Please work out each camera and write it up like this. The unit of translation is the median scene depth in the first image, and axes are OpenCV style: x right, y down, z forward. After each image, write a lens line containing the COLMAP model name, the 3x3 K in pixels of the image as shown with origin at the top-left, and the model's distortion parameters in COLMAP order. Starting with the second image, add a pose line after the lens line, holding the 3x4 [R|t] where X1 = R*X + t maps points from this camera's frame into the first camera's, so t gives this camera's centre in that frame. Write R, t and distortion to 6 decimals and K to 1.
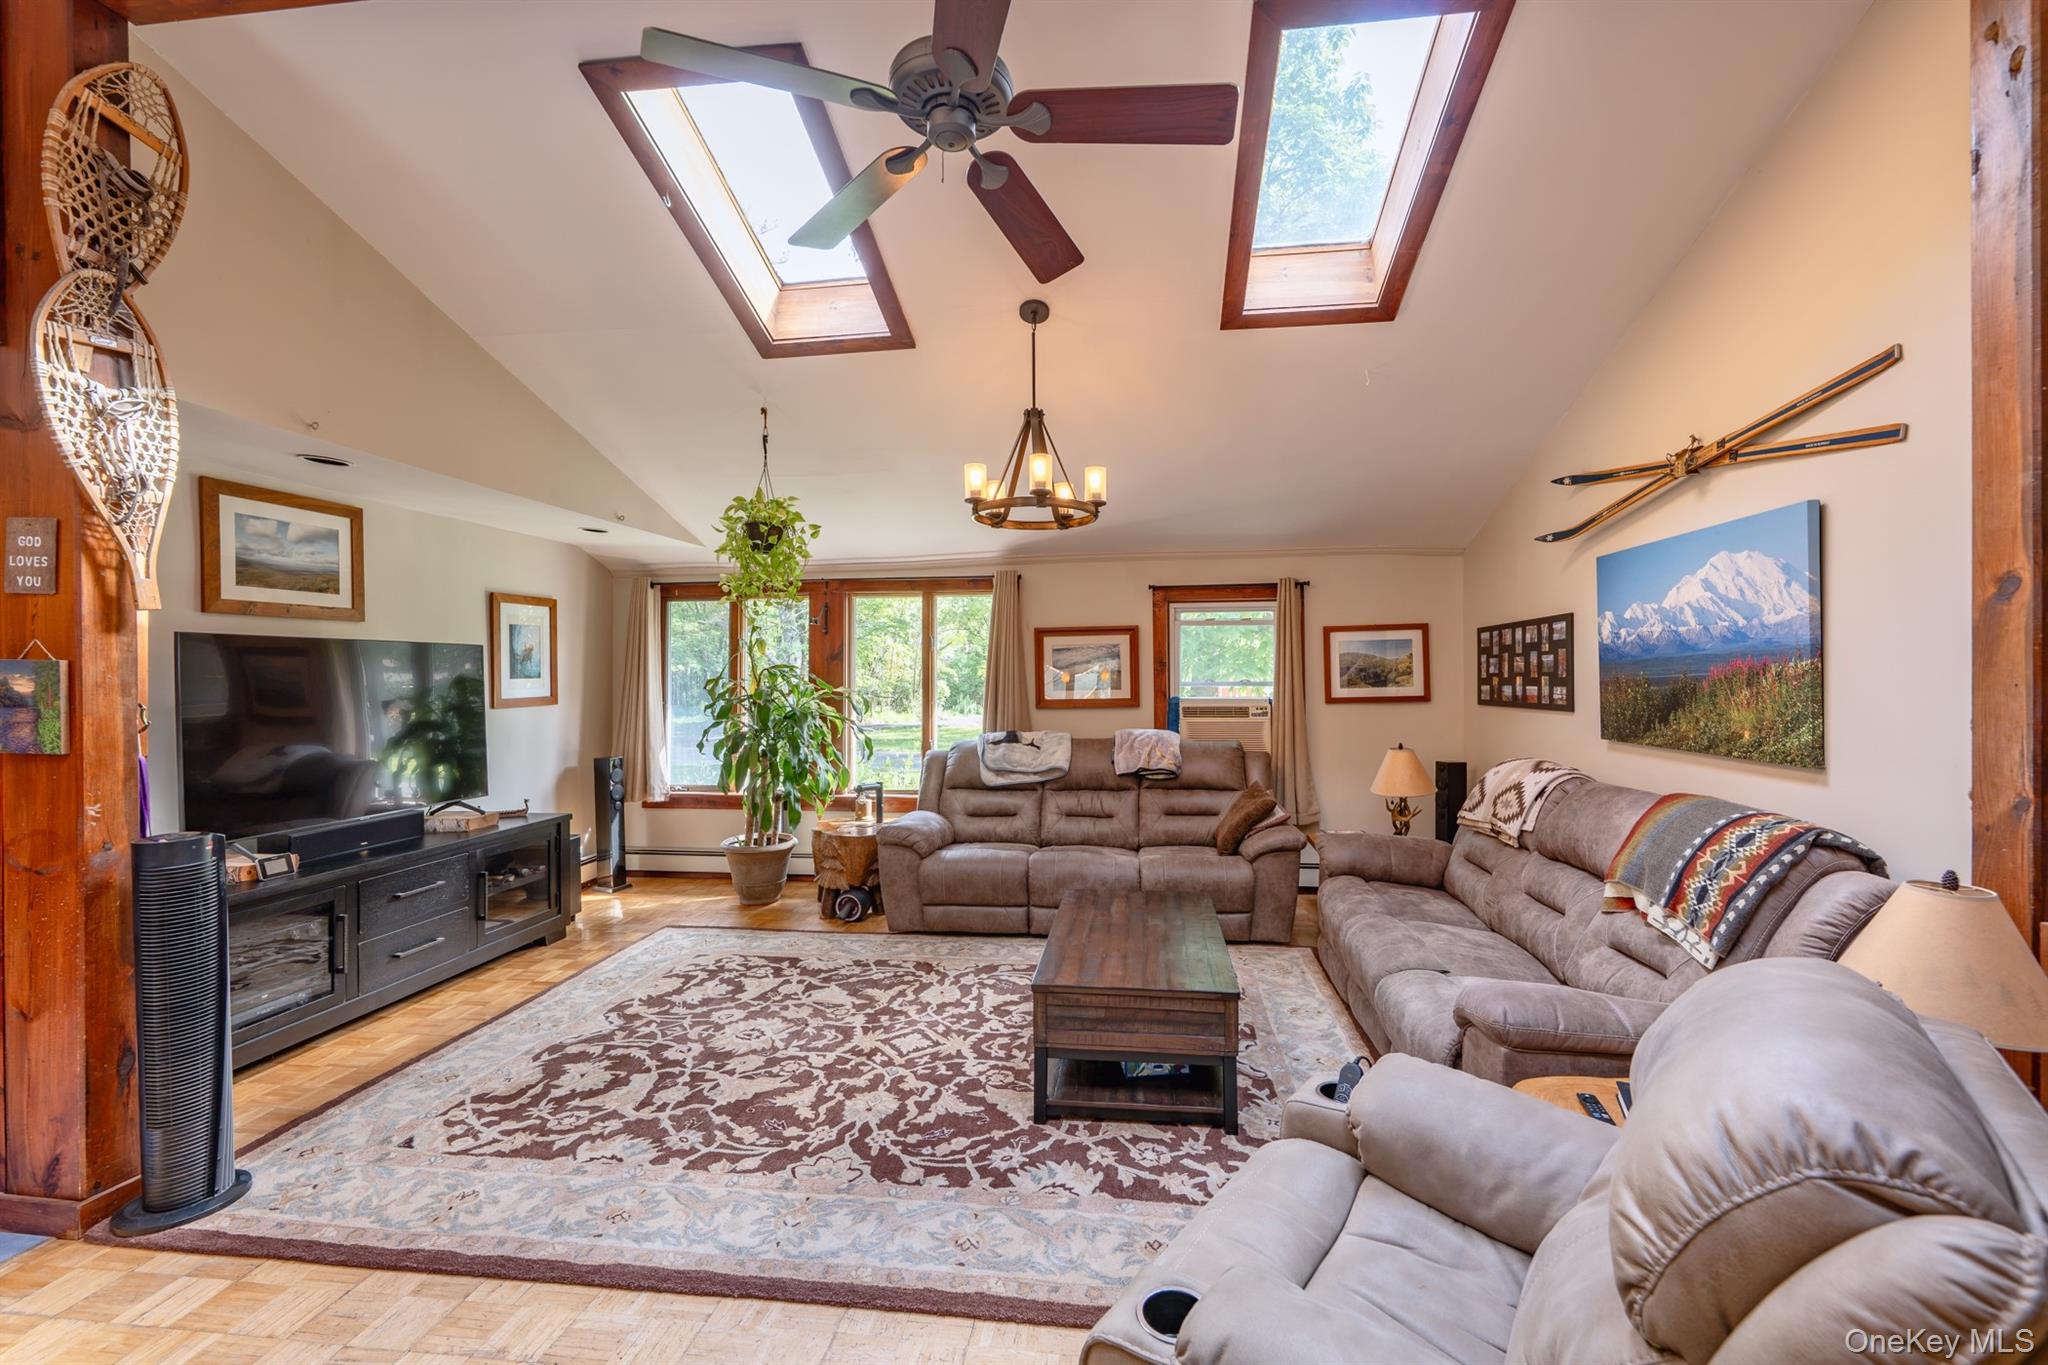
lens RADIAL K [[840.8, 0, 1049.8], [0, 840.8, 686.9], [0, 0, 1]] dist [0.013395, -0.004844]
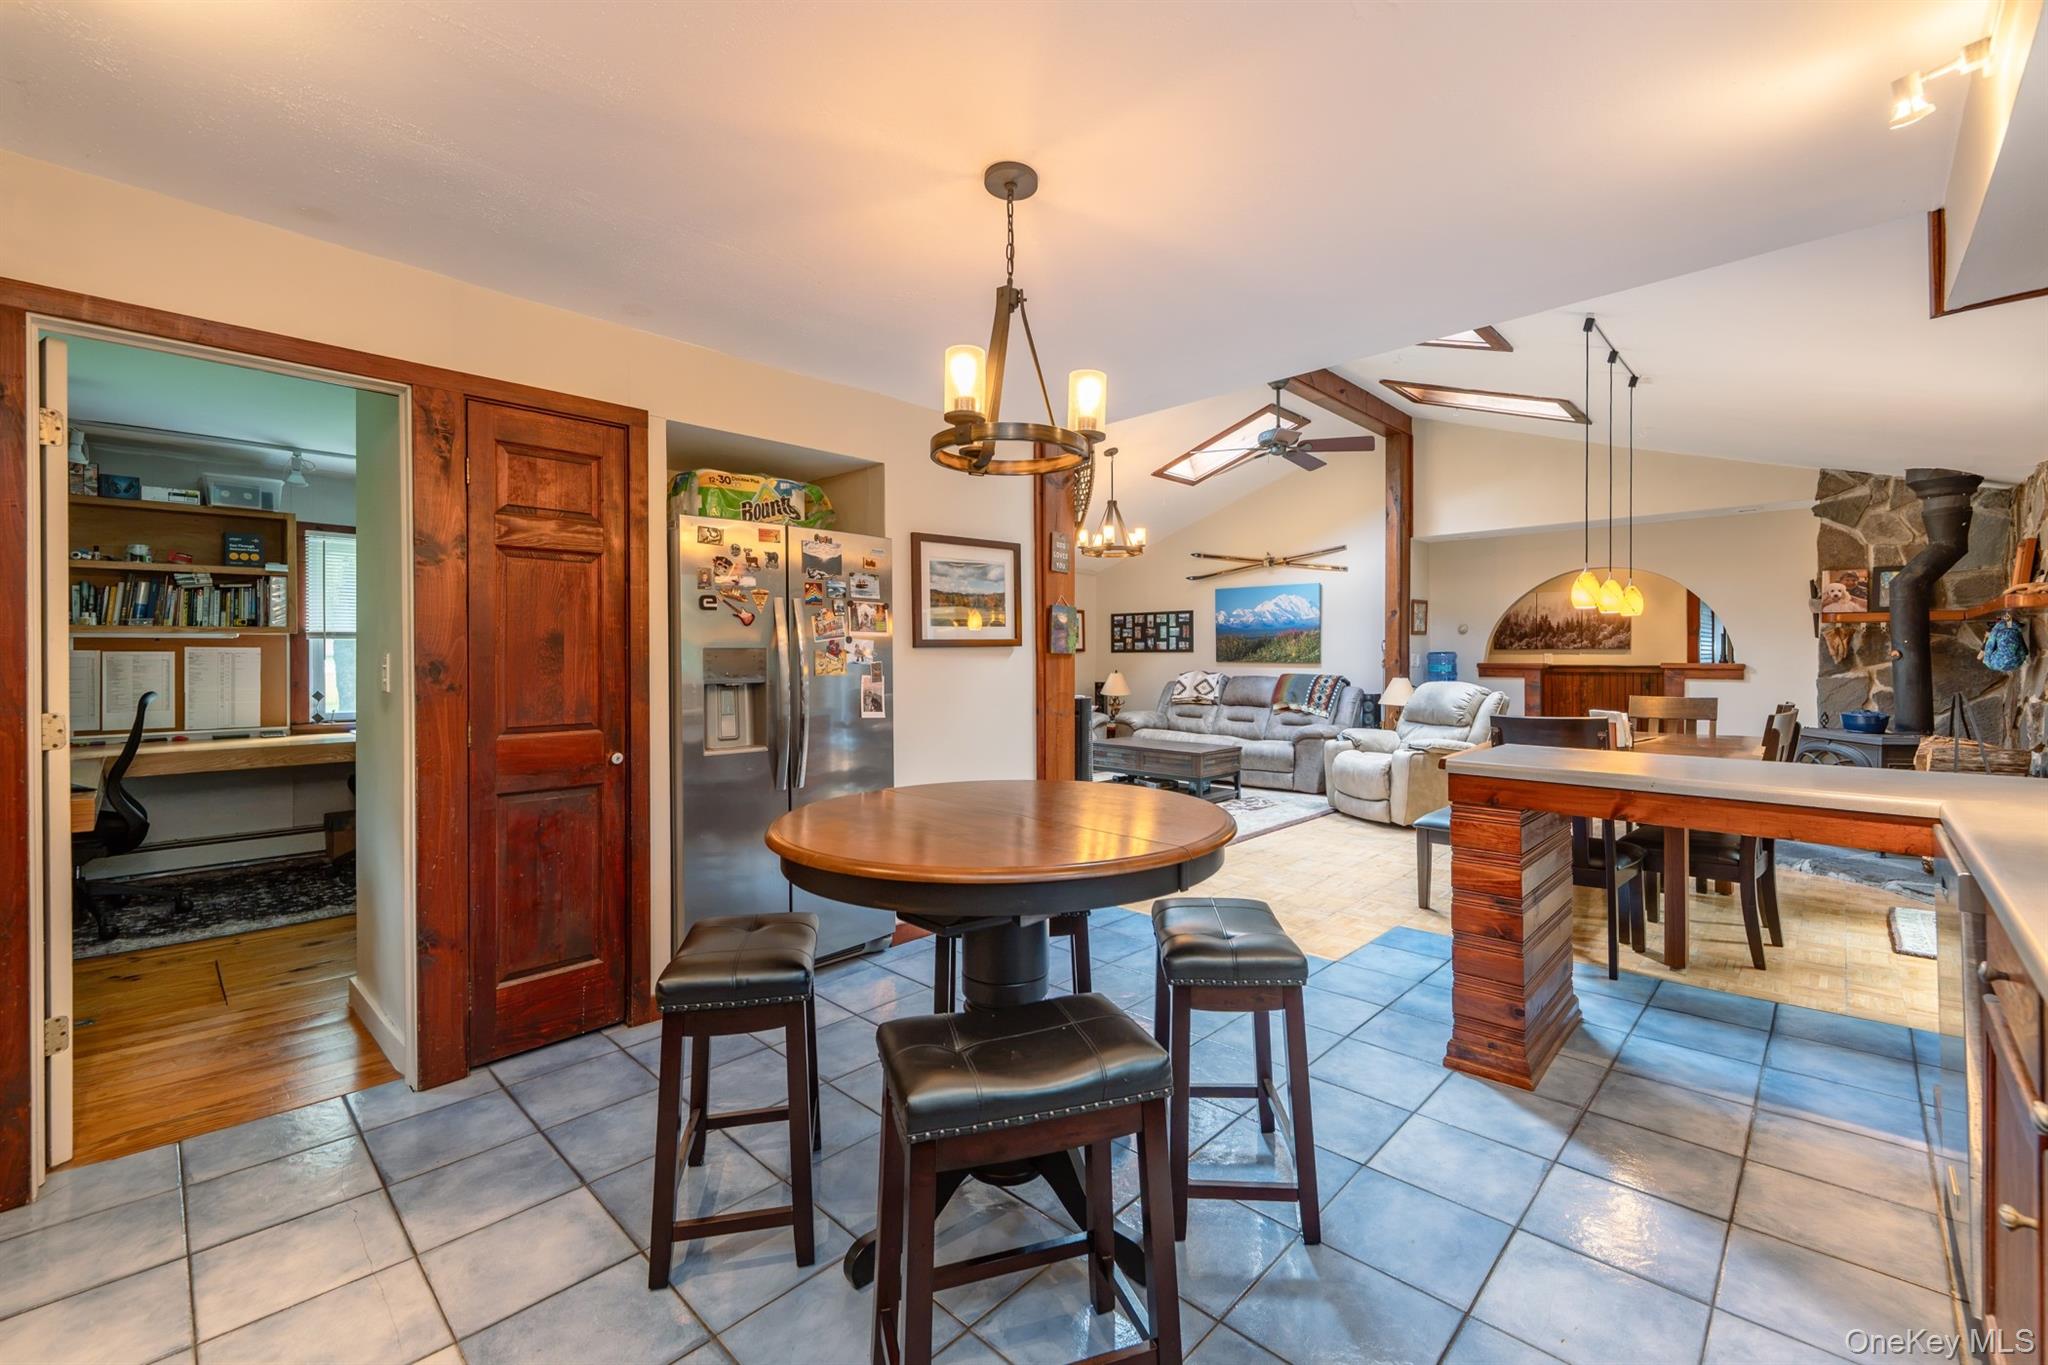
lens RADIAL K [[840.8, 0, 1043.7], [0, 840.8, 664.9], [0, 0, 1]] dist [0.013395, -0.004844]
pose [[0.600254, -0.007328, 0.799776, -1.663407], [0.006078, 0.999971, 0.004601, 0.056799], [-0.799787, 0.002099, 0.600281, -0.094604]]
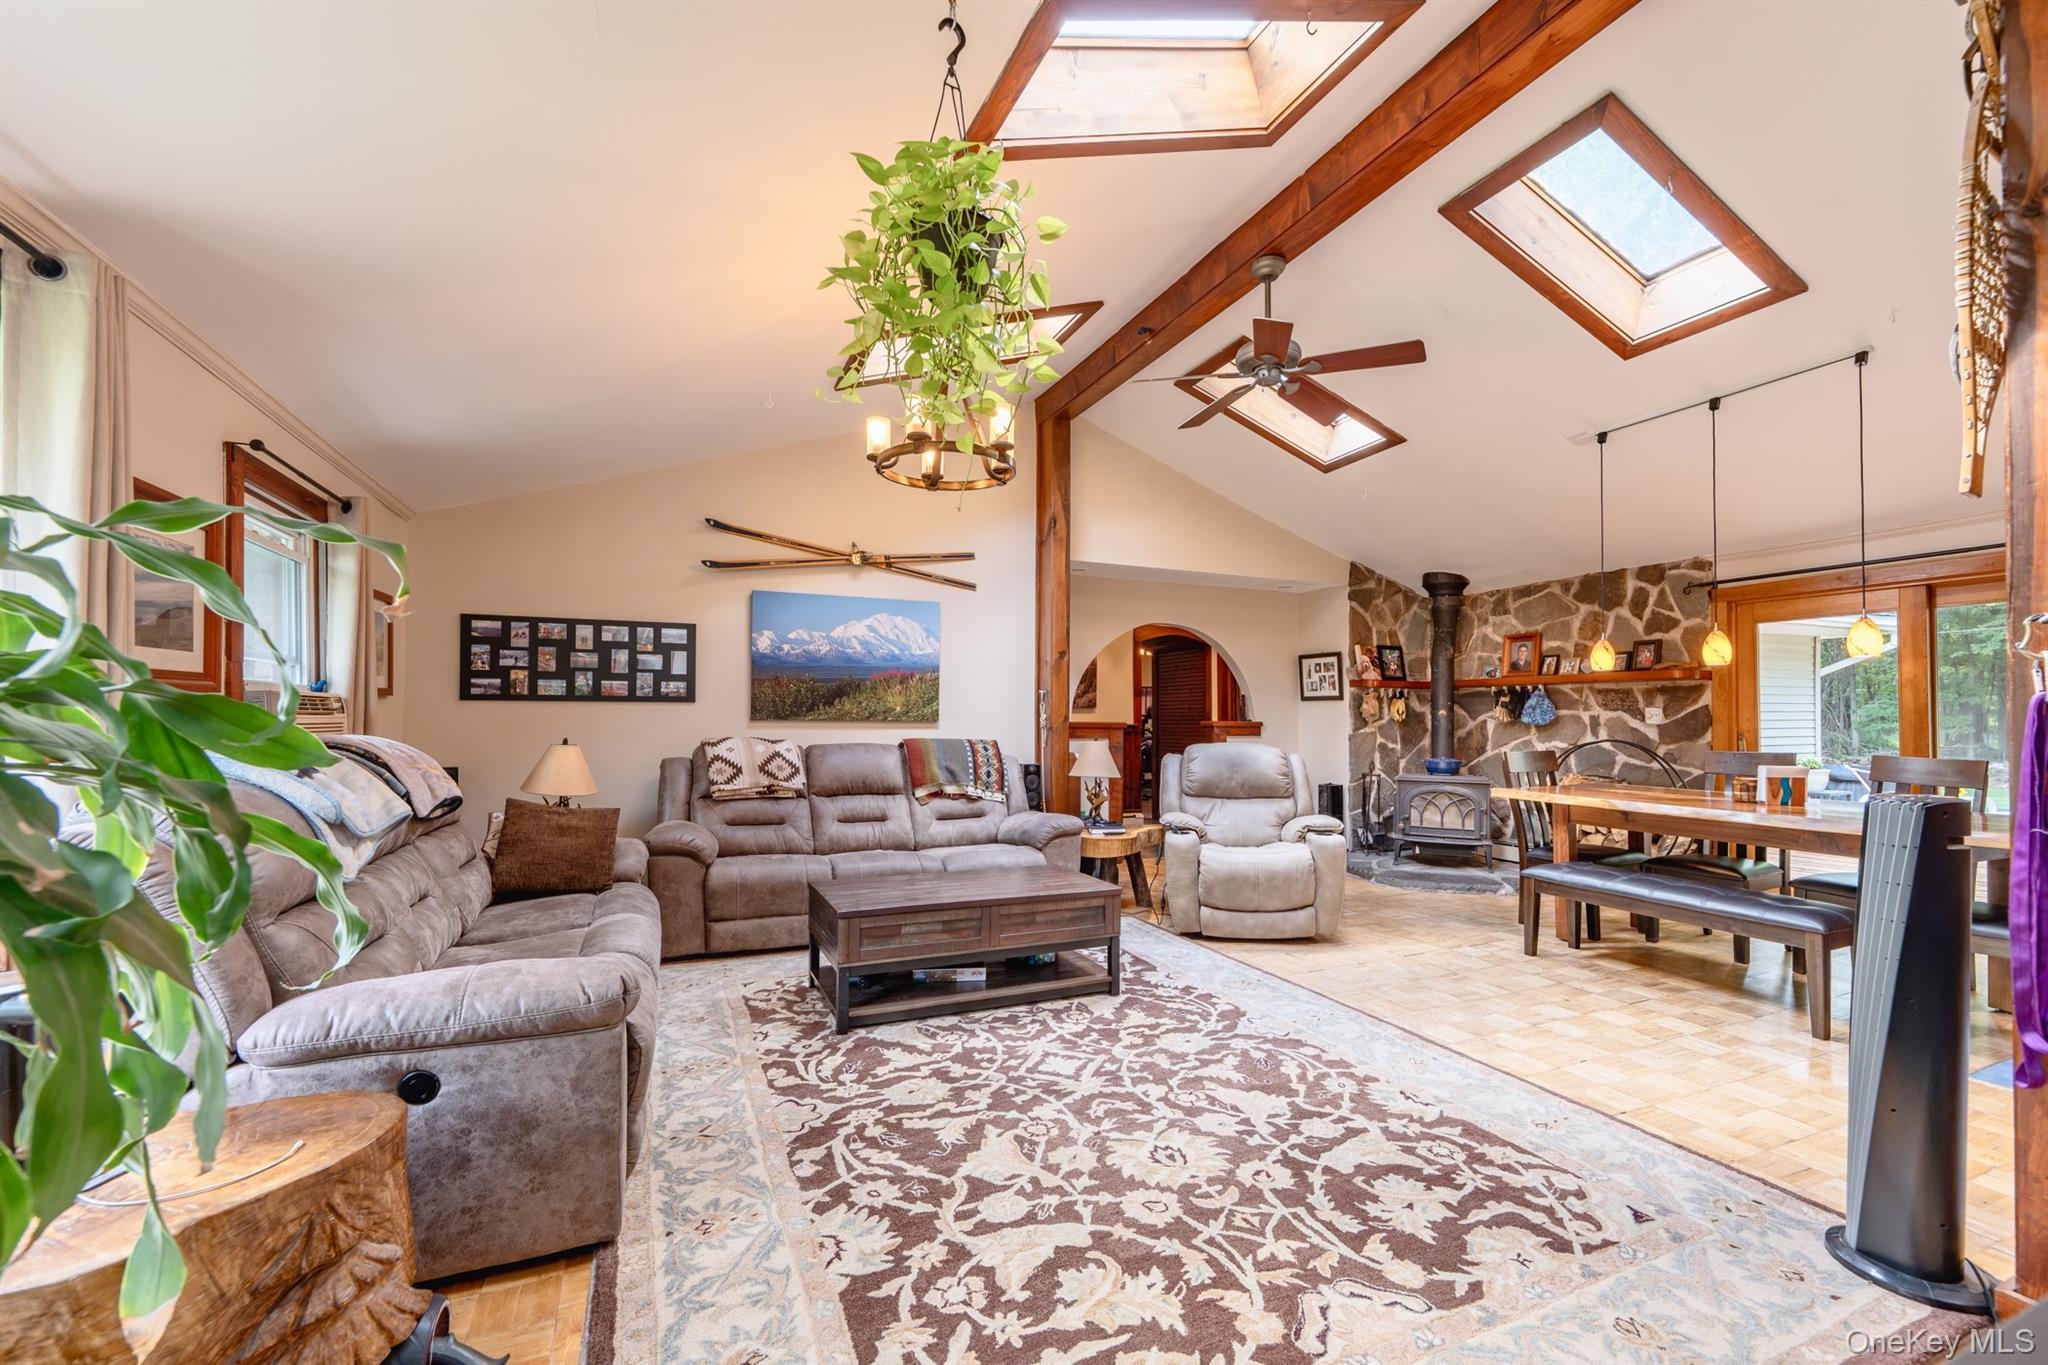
lens RADIAL K [[840.8, 0, 1052.1], [0, 840.8, 711.1], [0, 0, 1]] dist [0.013395, -0.004844]
pose [[-0.523921, 0.011085, 0.851694, -0.802934], [0.006712, 0.999938, -0.008886, 0.062255], [-0.851740, 0.001061, -0.523963, 1.307422]]
